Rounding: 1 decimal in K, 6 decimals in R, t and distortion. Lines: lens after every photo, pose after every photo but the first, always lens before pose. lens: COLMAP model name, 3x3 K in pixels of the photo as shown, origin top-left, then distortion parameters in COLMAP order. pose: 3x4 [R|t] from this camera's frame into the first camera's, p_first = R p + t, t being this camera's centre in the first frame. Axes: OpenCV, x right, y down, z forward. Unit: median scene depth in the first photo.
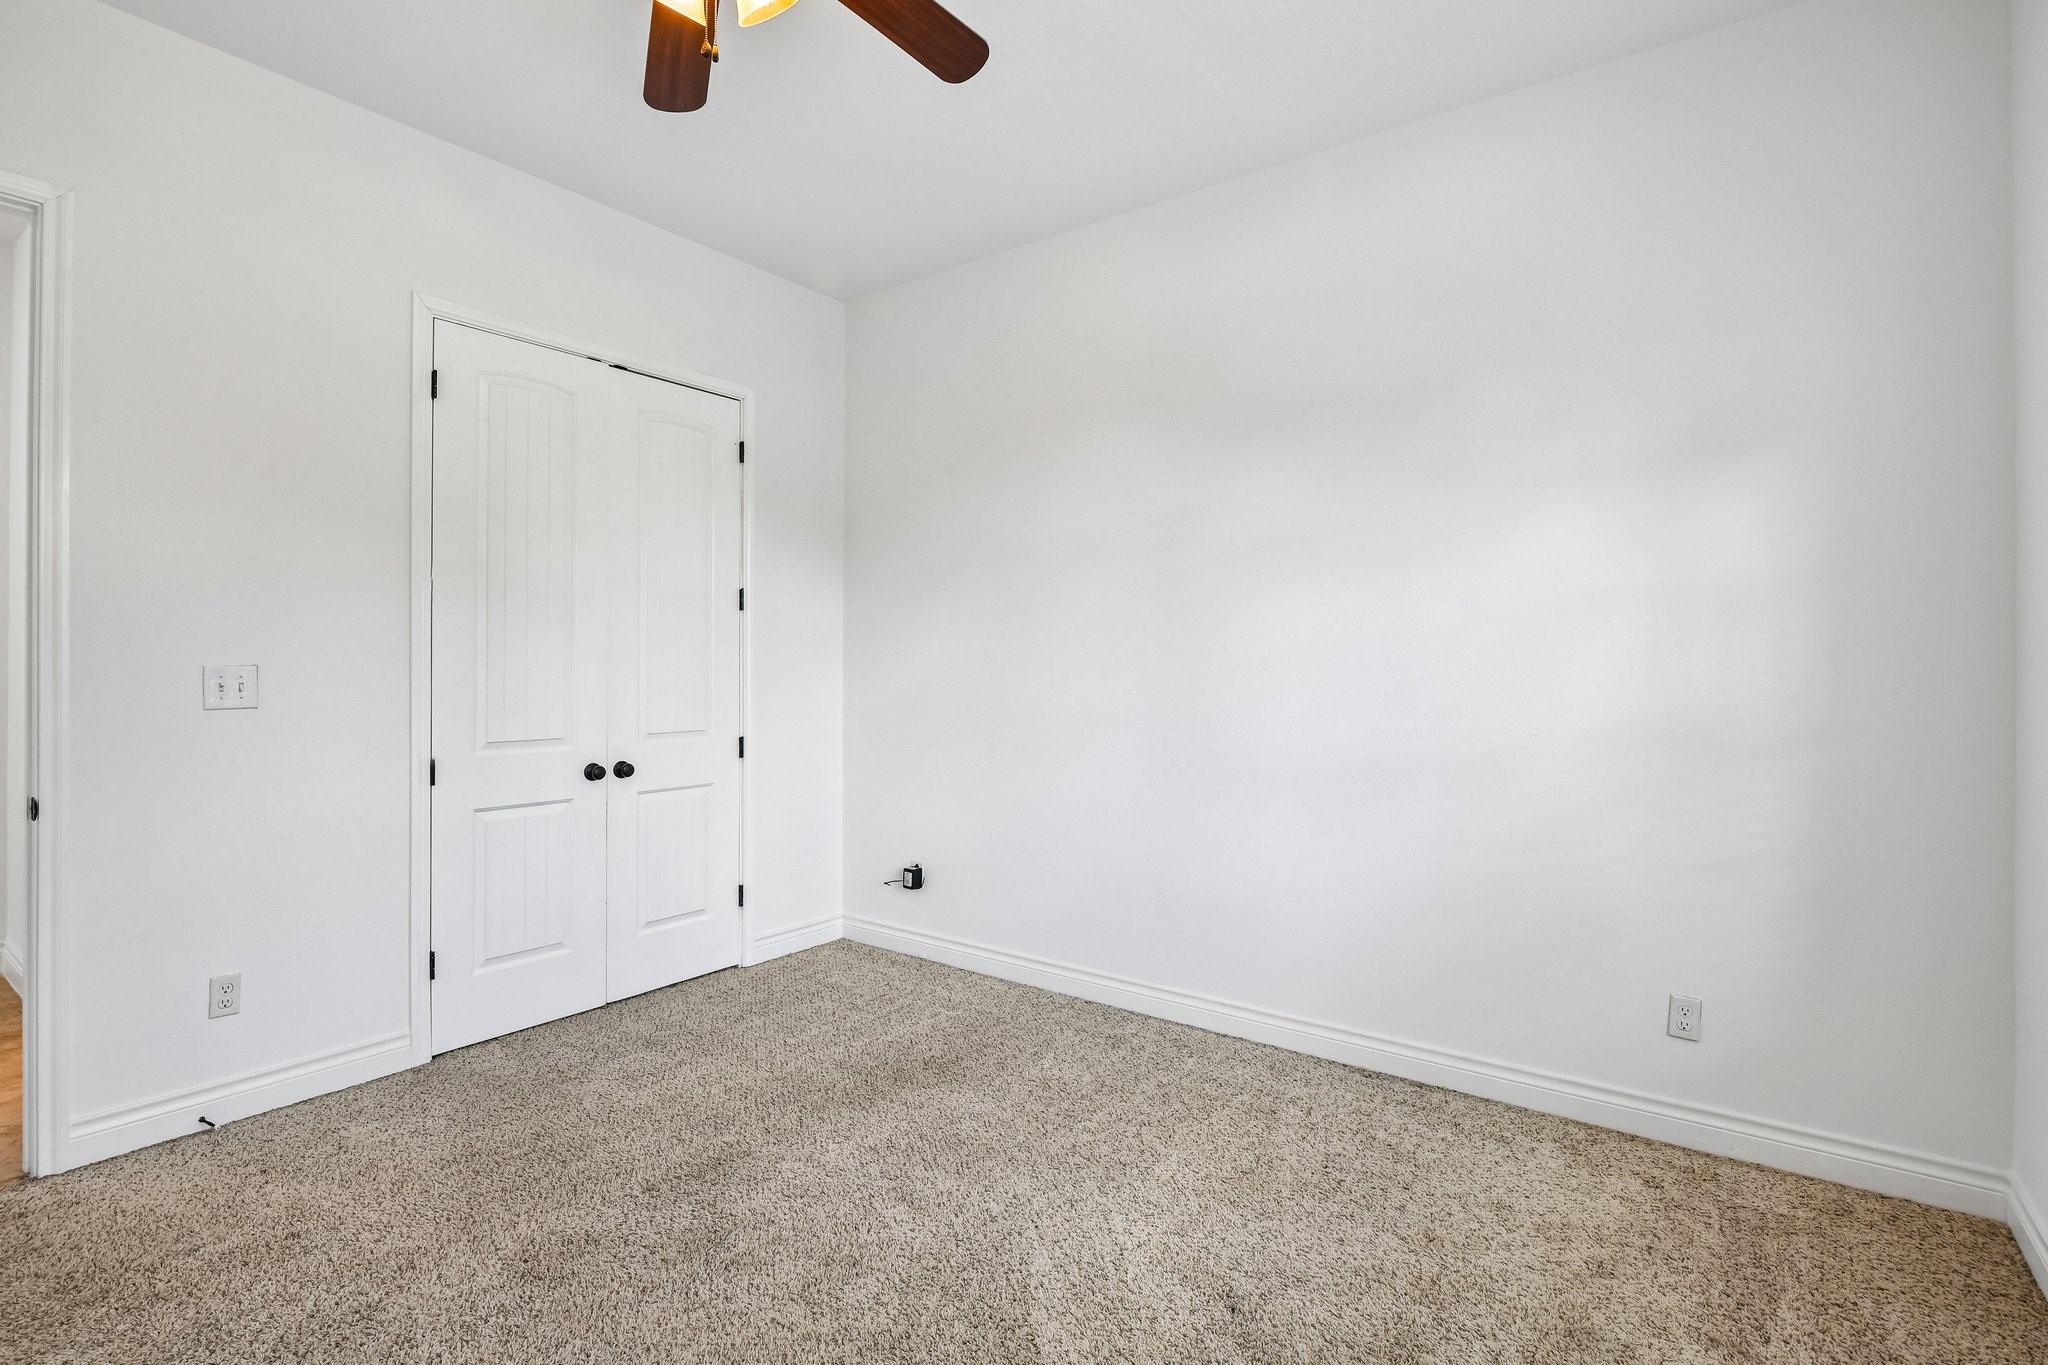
lens RADIAL K [[952.6, 0, 1020.7], [0, 952.6, 668.2], [0, 0, 1]] dist [-0.005271, -0.004913]
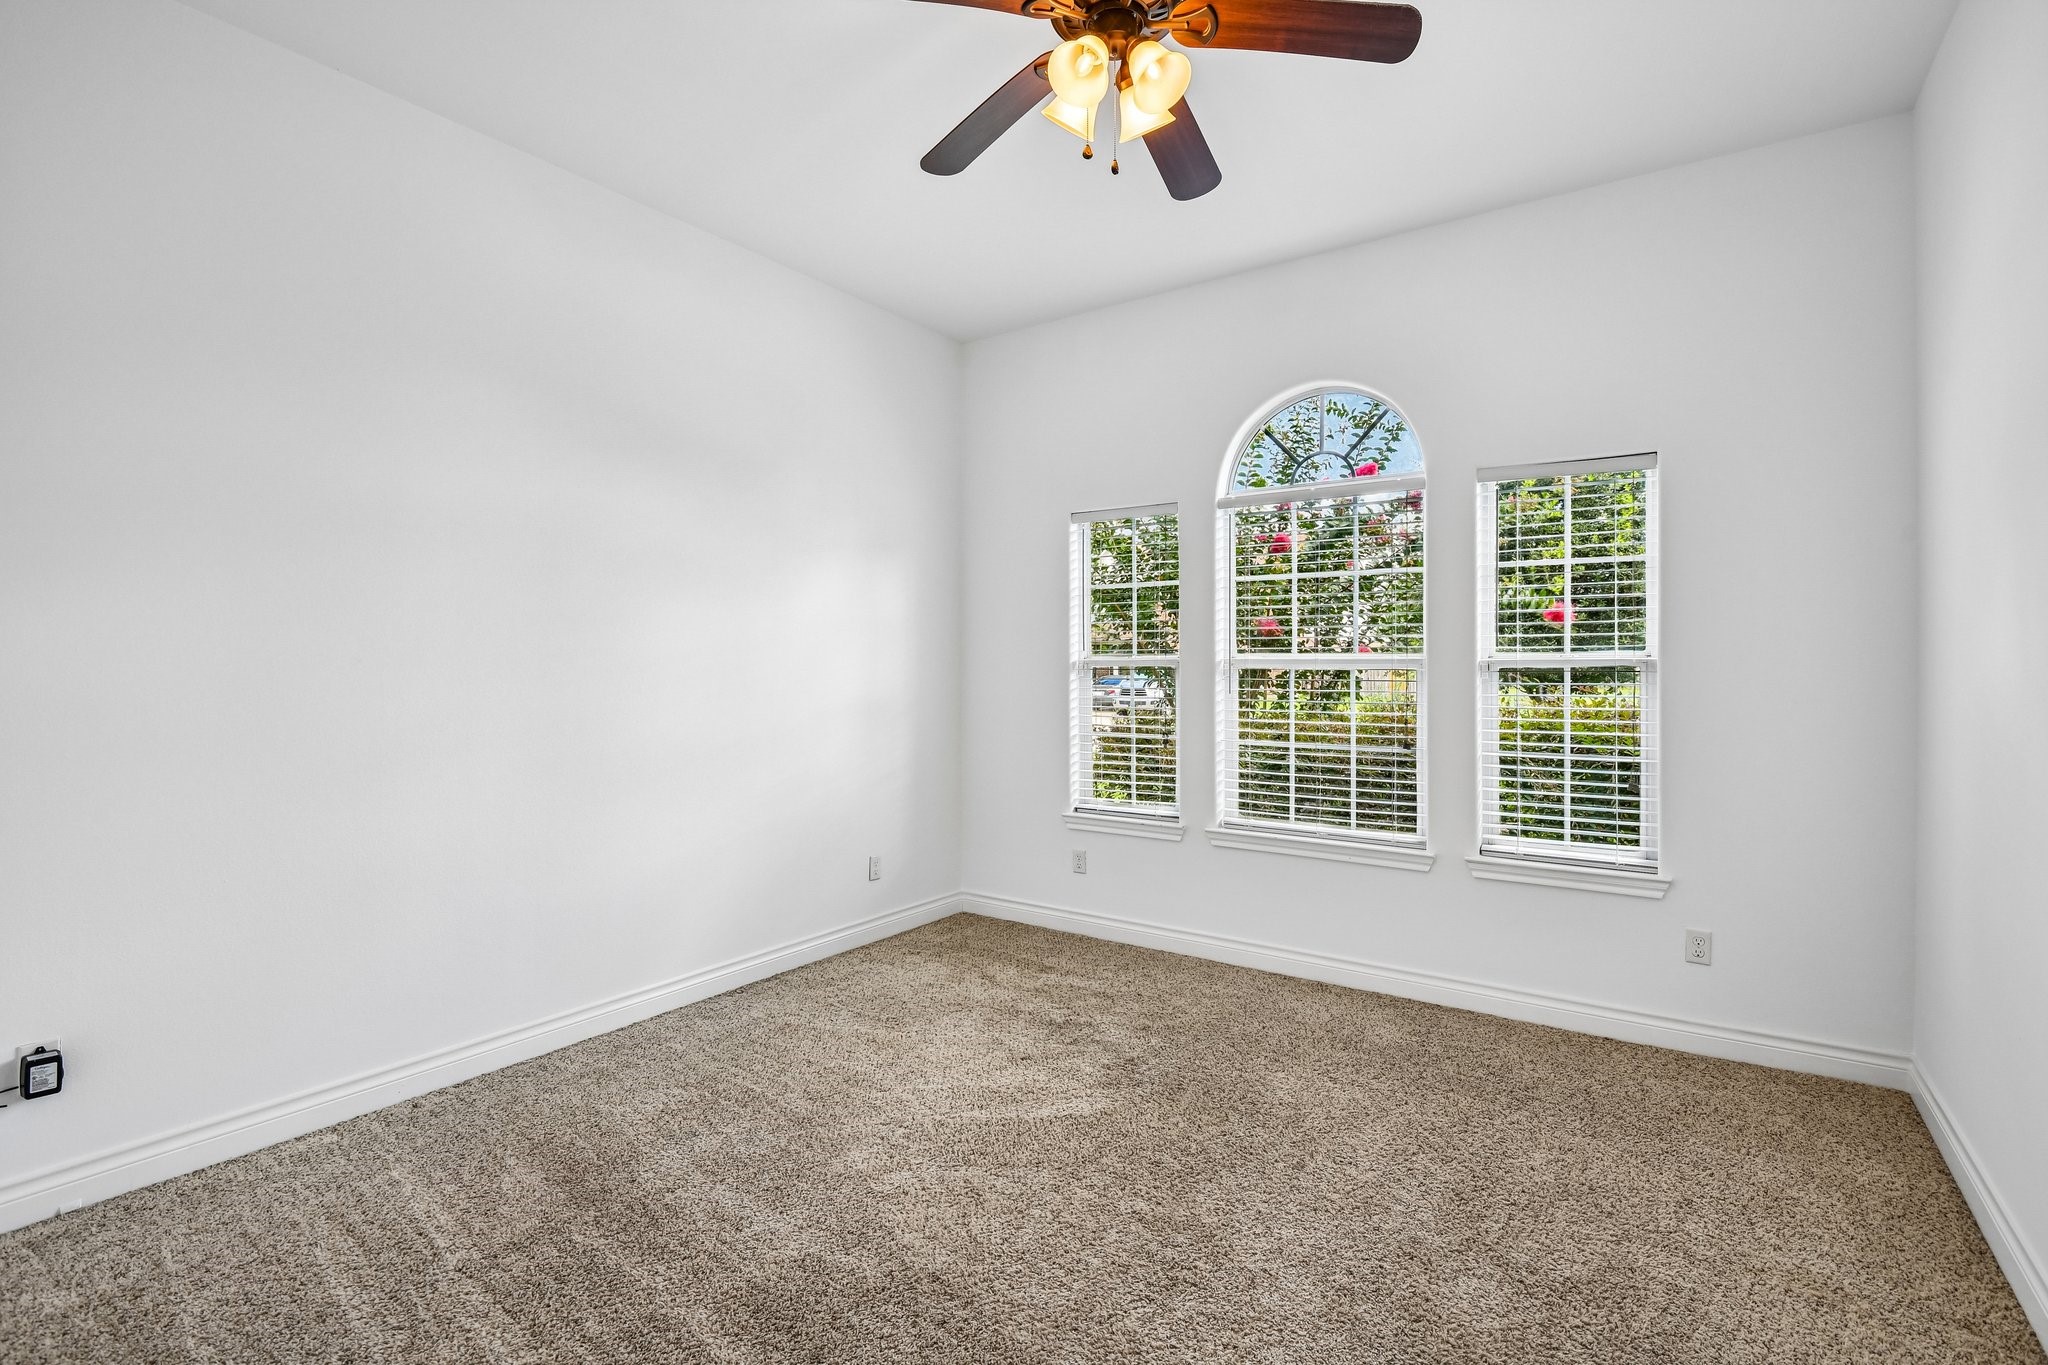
lens RADIAL K [[952.6, 0, 1014.0], [0, 952.6, 644.8], [0, 0, 1]] dist [-0.005271, -0.004913]
pose [[-0.024858, 0.014682, 0.999583, -0.976572], [-0.003630, 0.999884, -0.014776, -0.016899], [-0.999684, -0.003996, -0.024802, 0.714261]]
